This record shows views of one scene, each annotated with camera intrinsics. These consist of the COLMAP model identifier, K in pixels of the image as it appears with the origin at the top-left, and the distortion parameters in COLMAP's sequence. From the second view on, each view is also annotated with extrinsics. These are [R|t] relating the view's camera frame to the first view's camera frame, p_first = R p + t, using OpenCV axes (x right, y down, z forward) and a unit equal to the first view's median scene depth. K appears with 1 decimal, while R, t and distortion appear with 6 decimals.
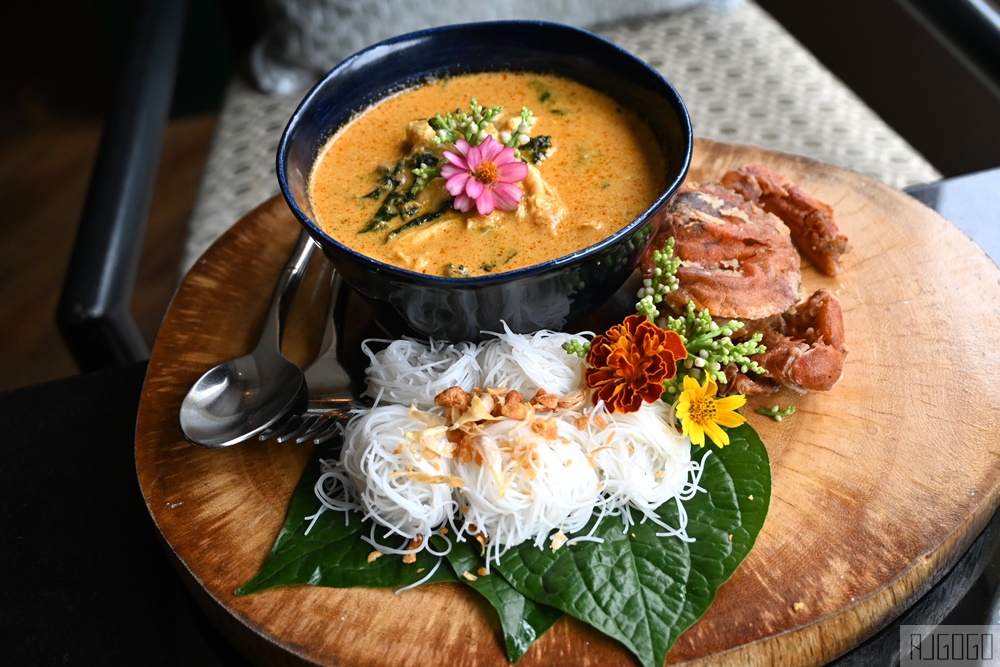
lens RADIAL K [[1291.0, 0, 501.6], [0, 1291.0, 332.9], [0, 0, 1]] dist [-0.012764, 0.000000]
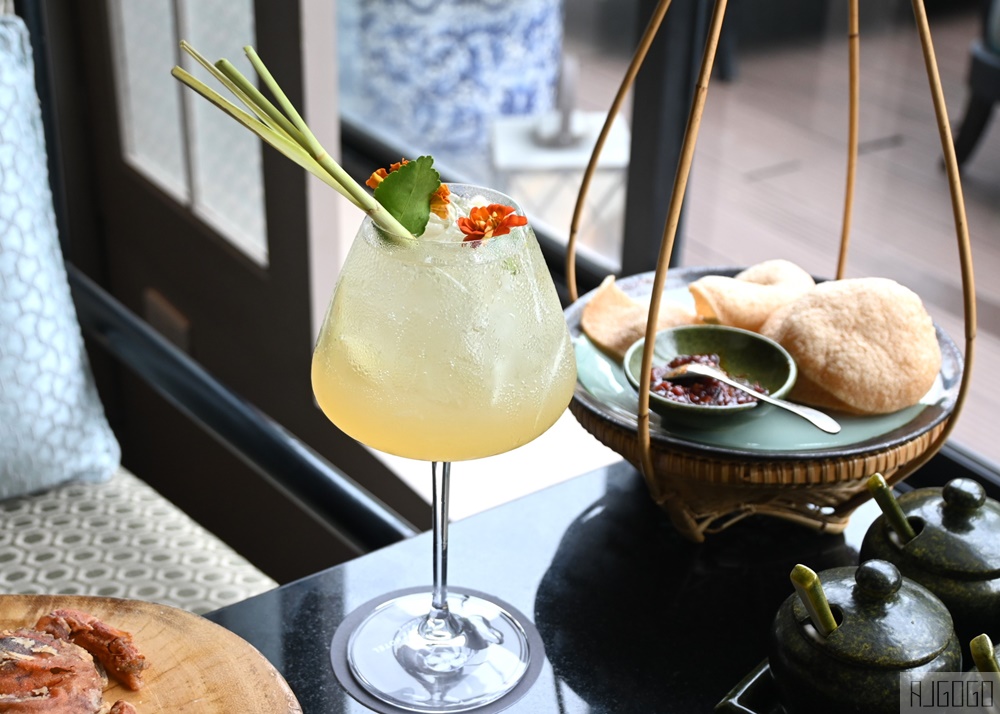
lens RADIAL K [[1505.1, 0, 496.6], [0, 1505.1, 358.8], [0, 0, 1]] dist [-0.010400, 0.000000]
pose [[0.935015, -0.081454, 0.345127, 0.111446], [0.185859, 0.941438, -0.281338, 0.122168], [-0.301999, 0.327200, 0.895397, -0.460471]]
